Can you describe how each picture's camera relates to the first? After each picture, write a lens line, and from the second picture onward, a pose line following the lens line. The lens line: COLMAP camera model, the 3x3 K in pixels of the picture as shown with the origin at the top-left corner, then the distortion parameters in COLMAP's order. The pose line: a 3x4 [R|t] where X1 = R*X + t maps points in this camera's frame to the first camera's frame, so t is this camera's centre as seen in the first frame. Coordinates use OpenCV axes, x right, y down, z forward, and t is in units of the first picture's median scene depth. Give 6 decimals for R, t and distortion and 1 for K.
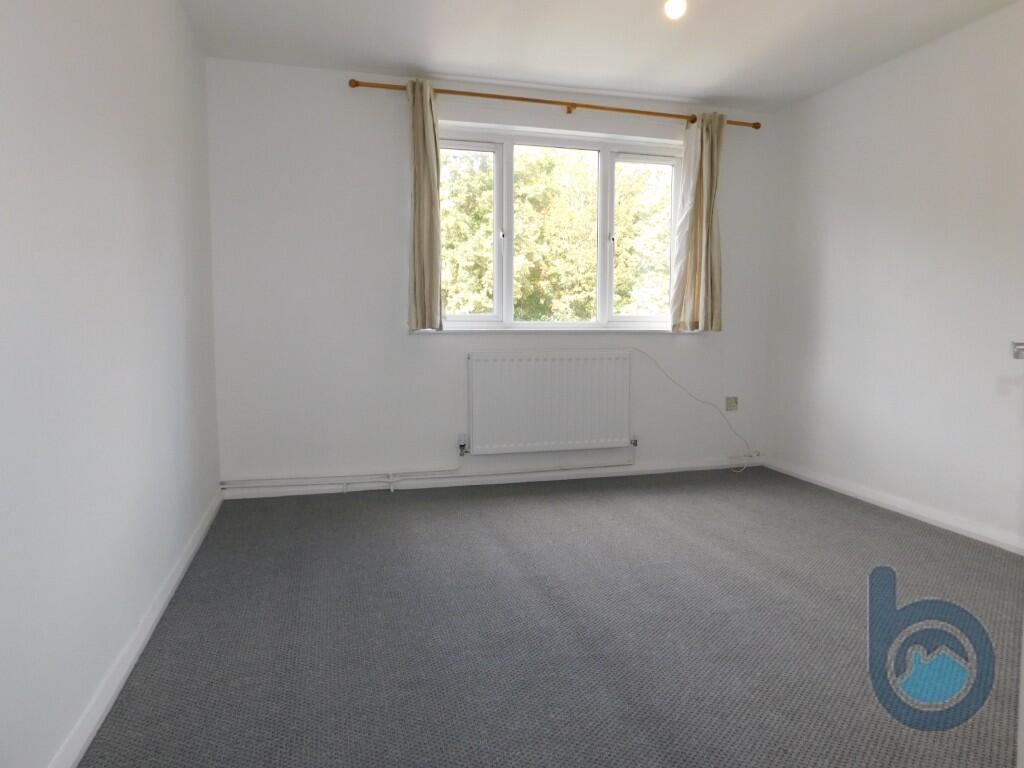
lens RADIAL K [[687.3, 0, 512.0], [0, 687.3, 384.0], [0, 0, 1]] dist [-0.102972, -0.000598]
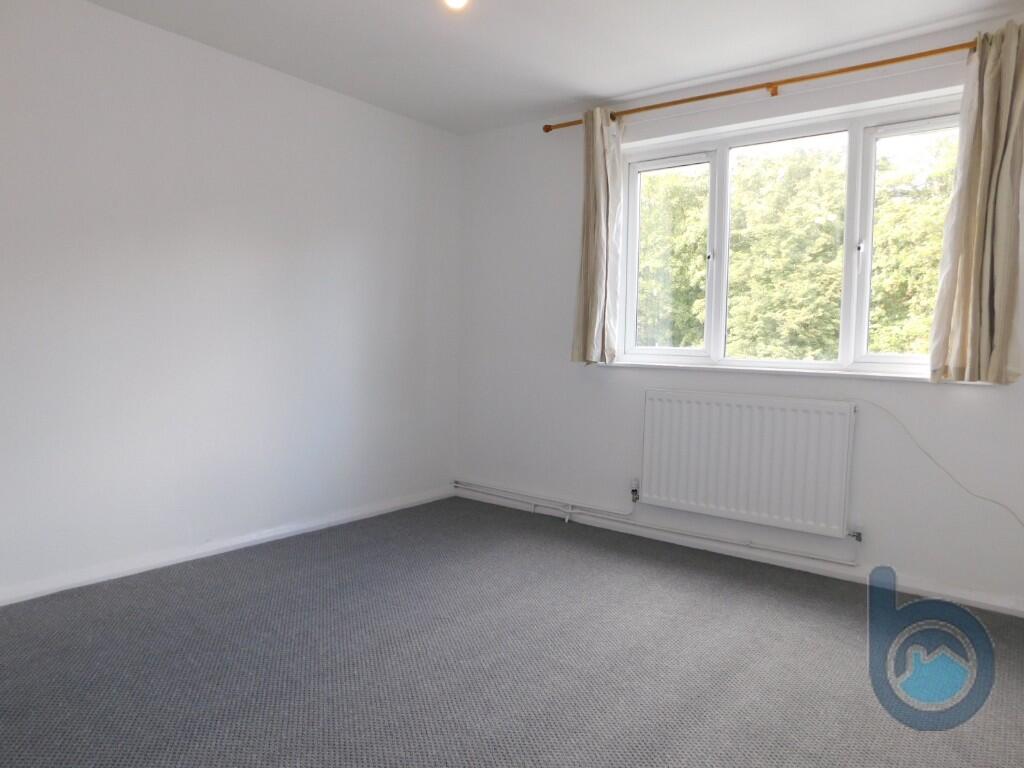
lens RADIAL K [[669.7, 0, 512.0], [0, 669.7, 384.0], [0, 0, 1]] dist [-0.040687, 0.001658]
pose [[0.584847, 0.057165, -0.809127, 0.548660], [-0.102339, 0.994743, -0.003693, -0.032031], [0.804662, 0.084965, 0.587623, 0.330167]]
